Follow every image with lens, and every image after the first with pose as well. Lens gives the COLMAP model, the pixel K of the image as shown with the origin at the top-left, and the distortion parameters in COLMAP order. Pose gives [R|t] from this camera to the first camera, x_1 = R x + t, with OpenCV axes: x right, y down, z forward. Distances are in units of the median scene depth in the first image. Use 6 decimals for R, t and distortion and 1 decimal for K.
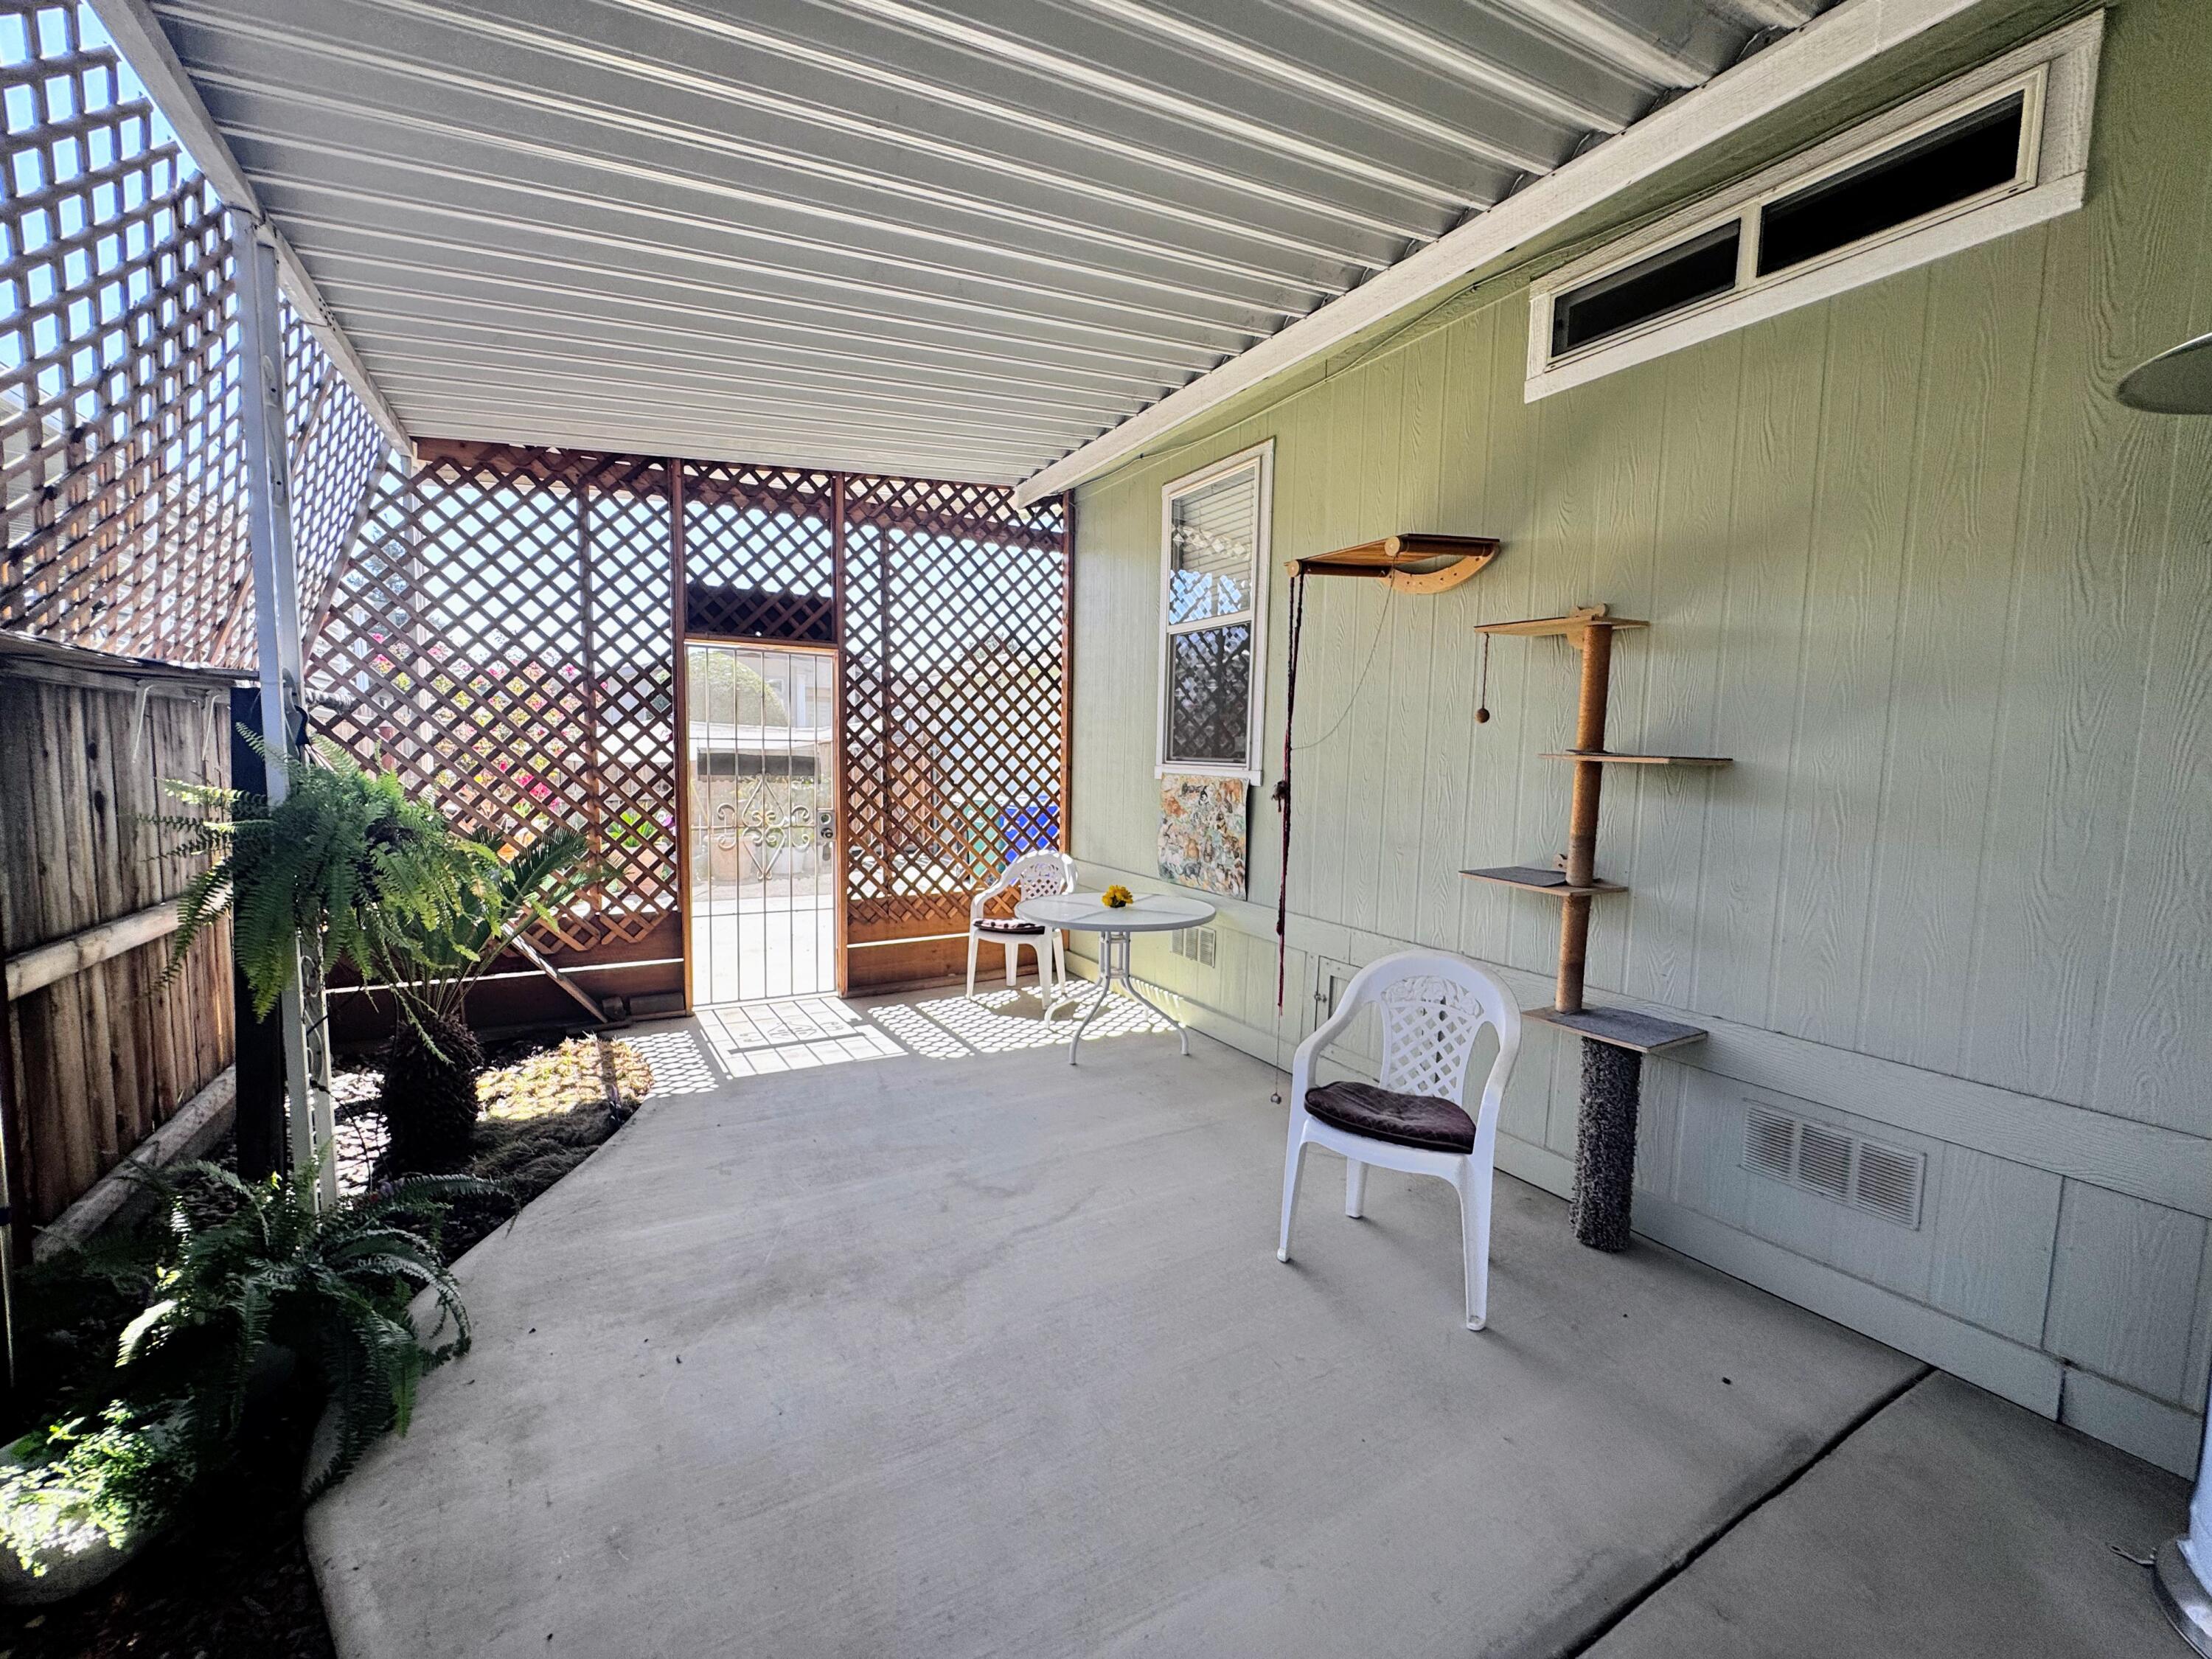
lens RADIAL K [[882.0, 0, 1106.0], [0, 882.0, 829.5], [0, 0, 1]] dist [-0.001350, 0.000000]
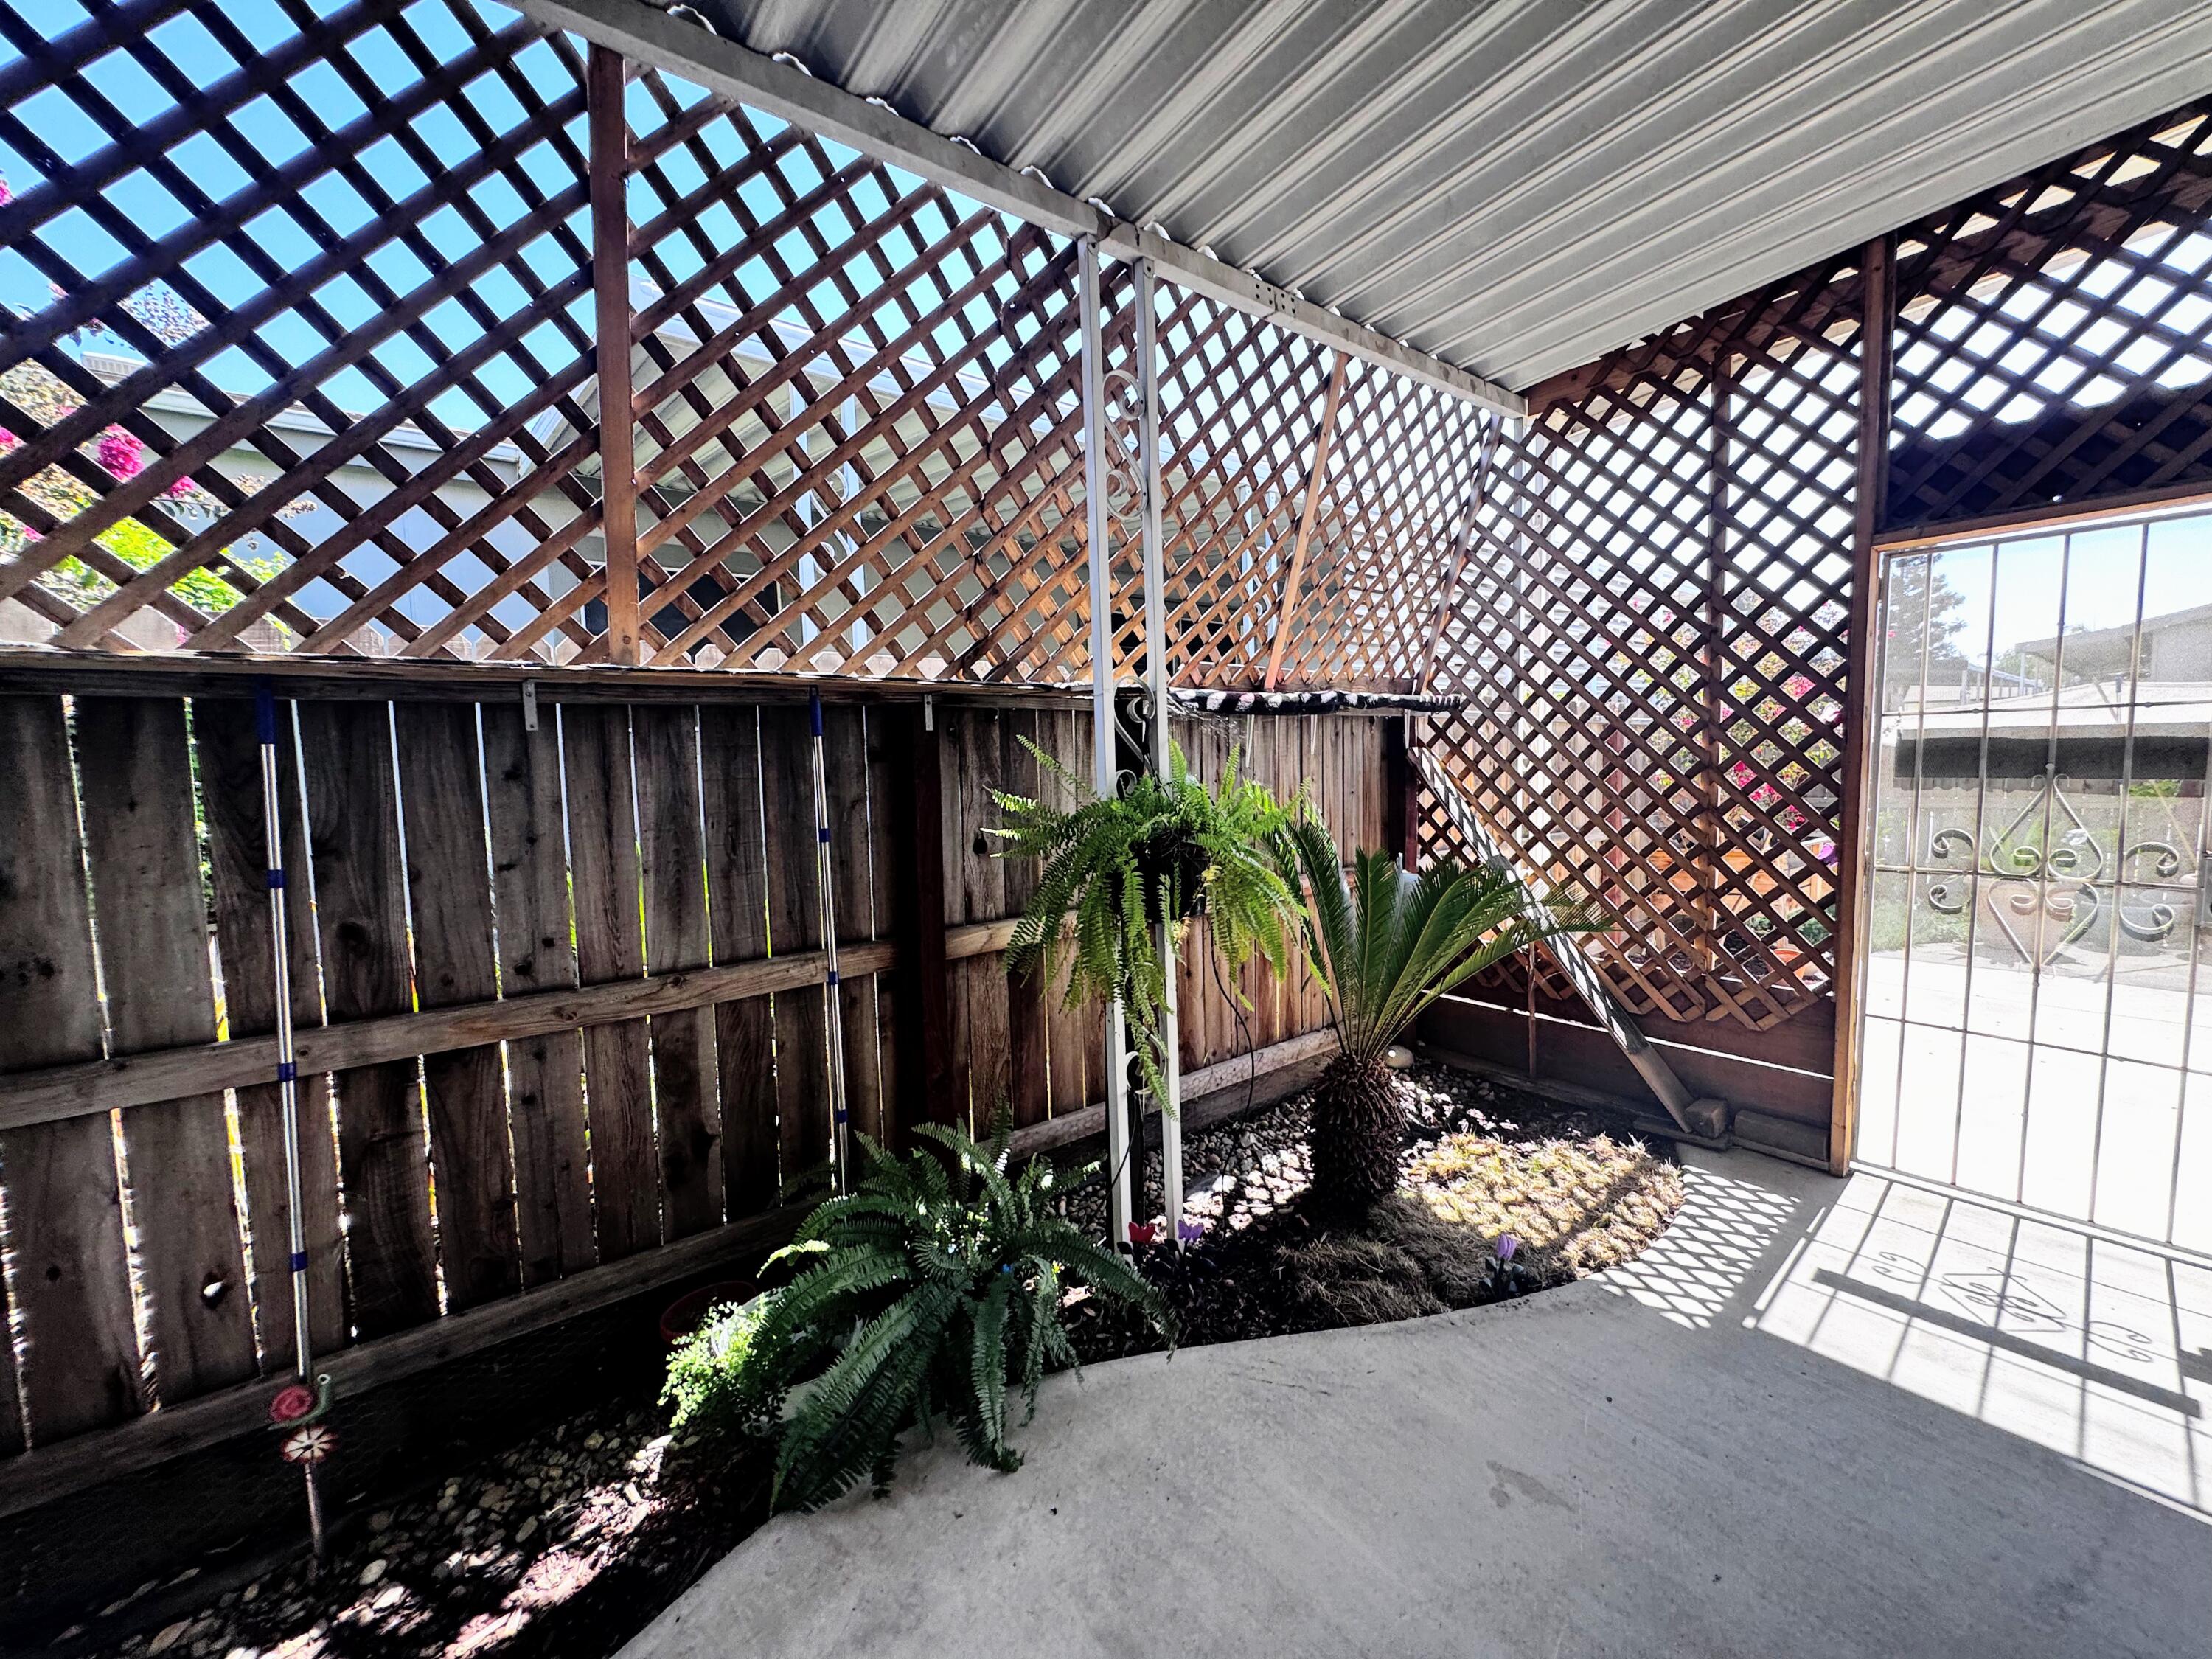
lens RADIAL K [[882.0, 0, 1106.0], [0, 882.0, 829.5], [0, 0, 1]] dist [-0.001350, 0.000000]
pose [[0.157529, 0.057929, -0.985814, 0.033624], [-0.057689, 0.997113, 0.049374, -0.027608], [0.985828, 0.049093, 0.160416, 0.416984]]
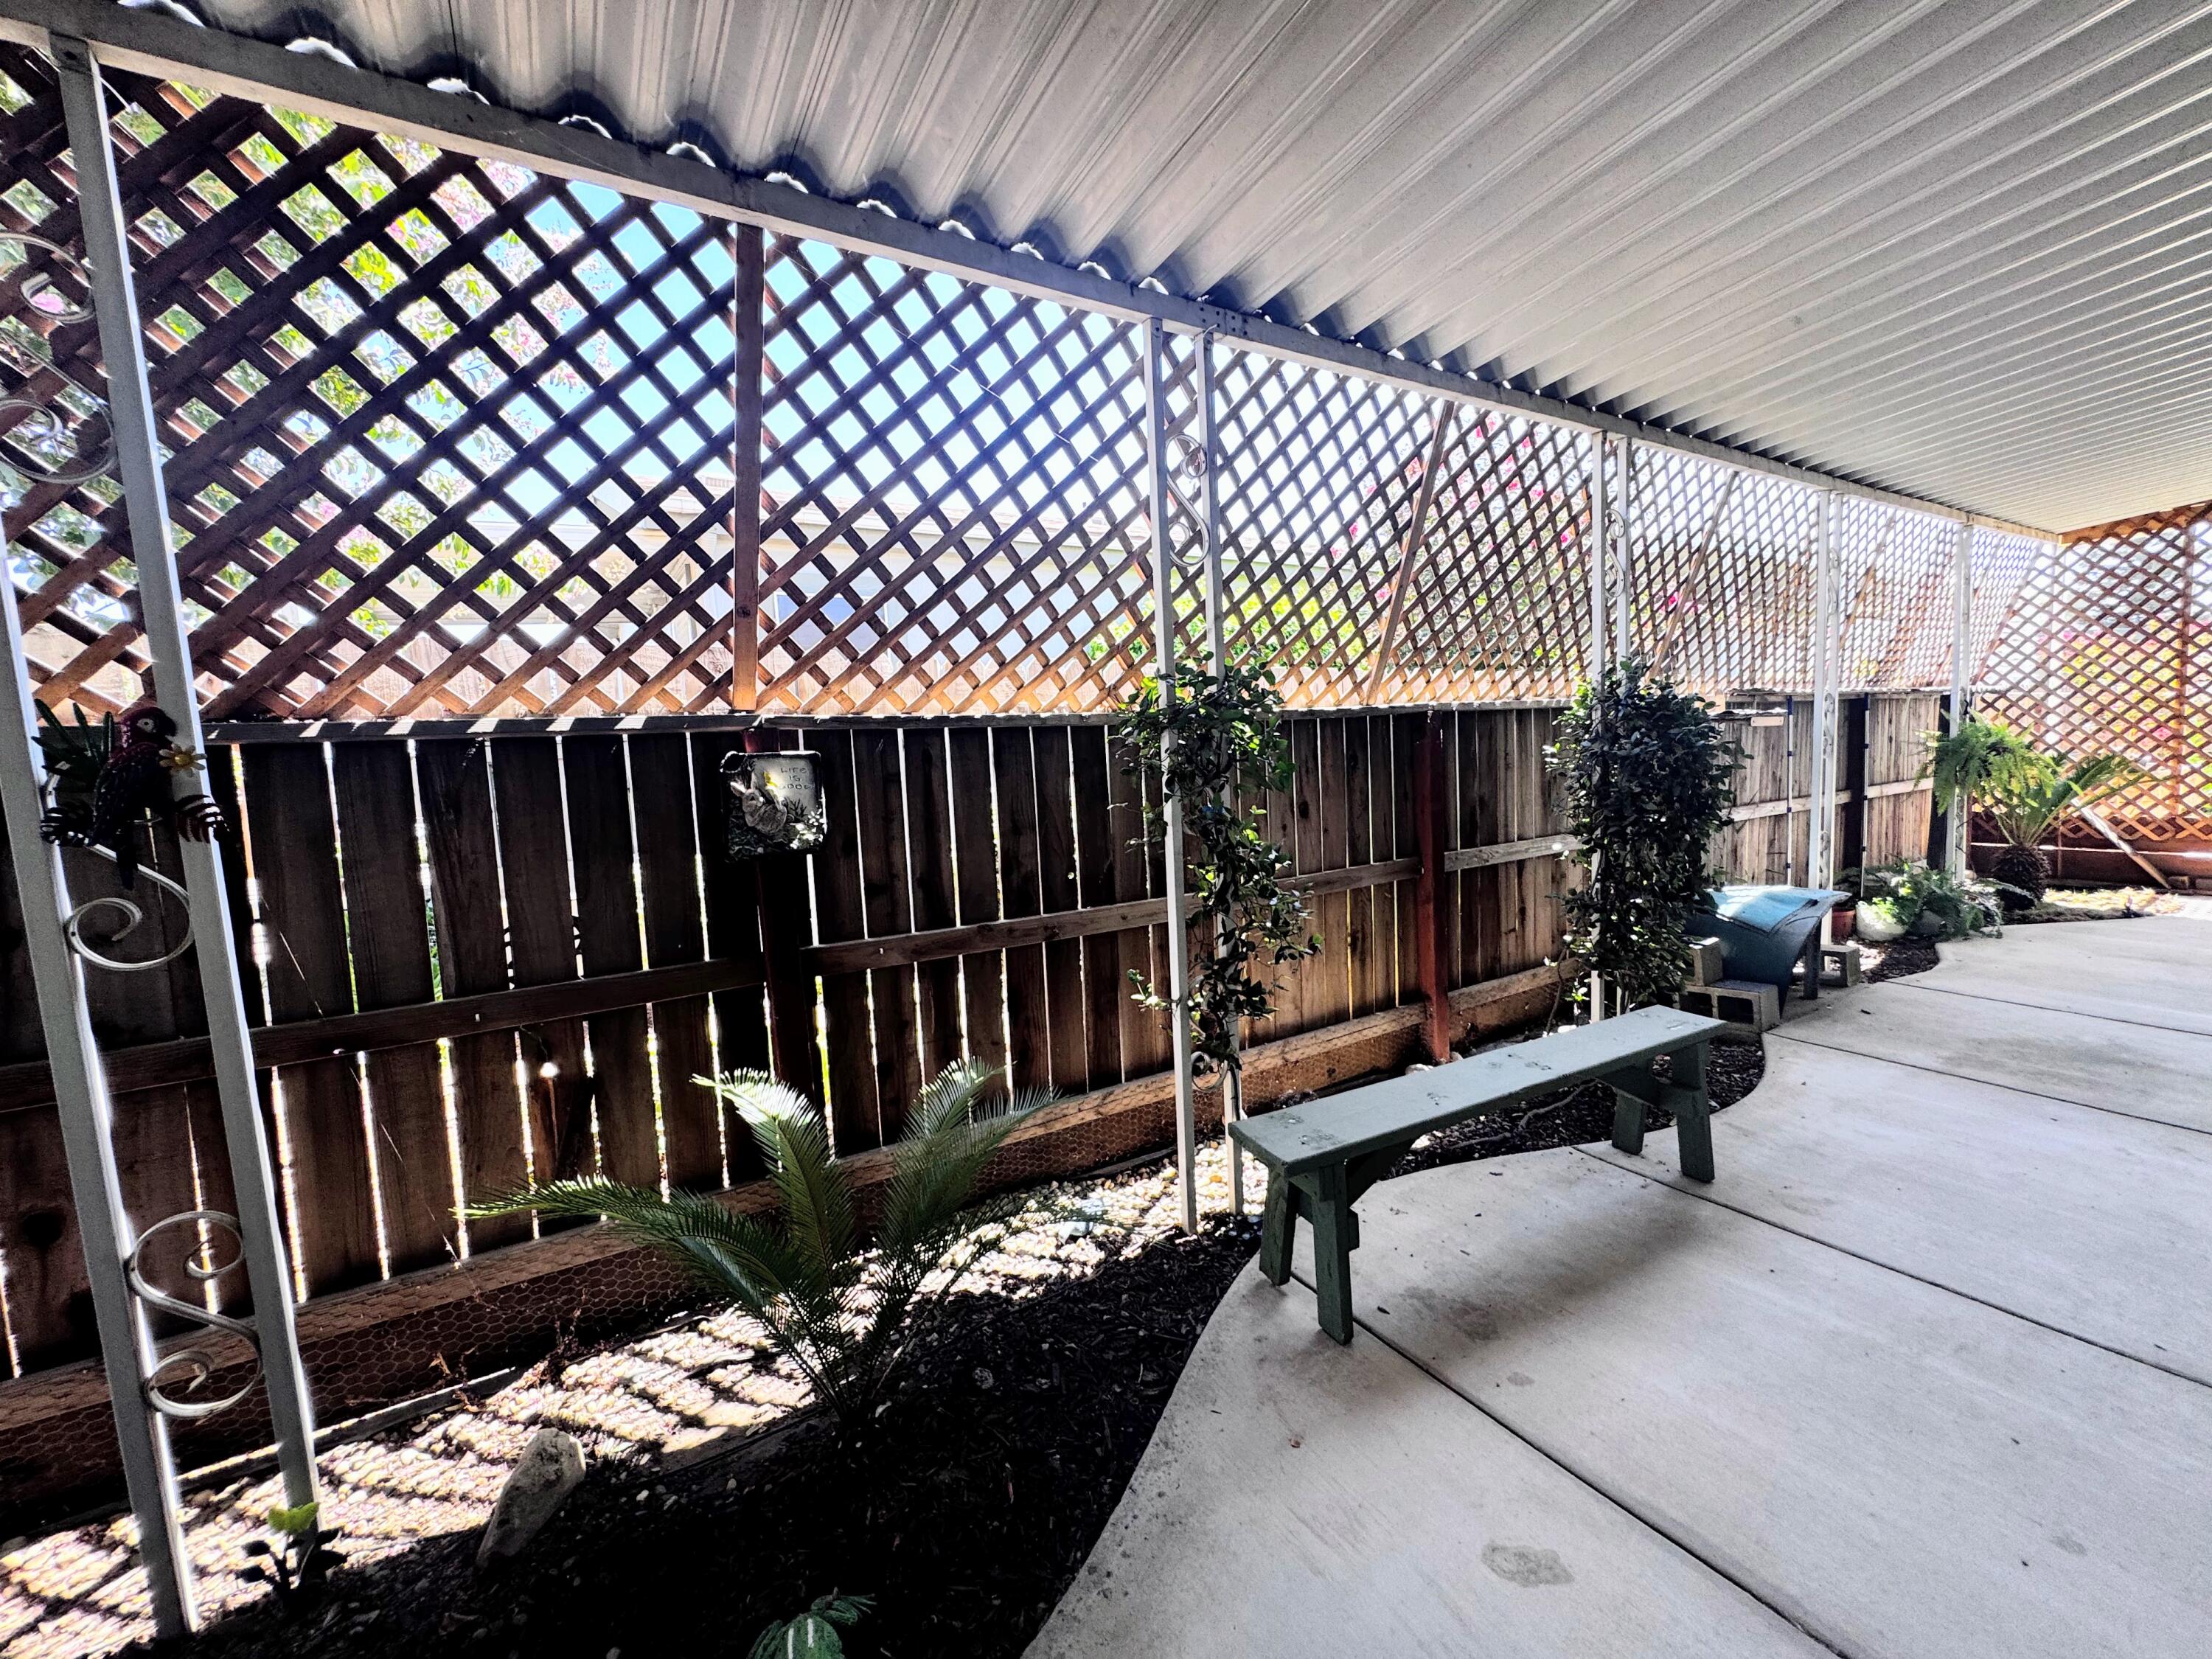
lens RADIAL K [[882.0, 0, 1106.0], [0, 882.0, 829.5], [0, 0, 1]] dist [-0.001350, 0.000000]
pose [[0.029944, 0.068679, -0.997189, 0.829598], [-0.032745, 0.997169, 0.067694, 0.075806], [0.999015, 0.030626, 0.032108, -0.819691]]
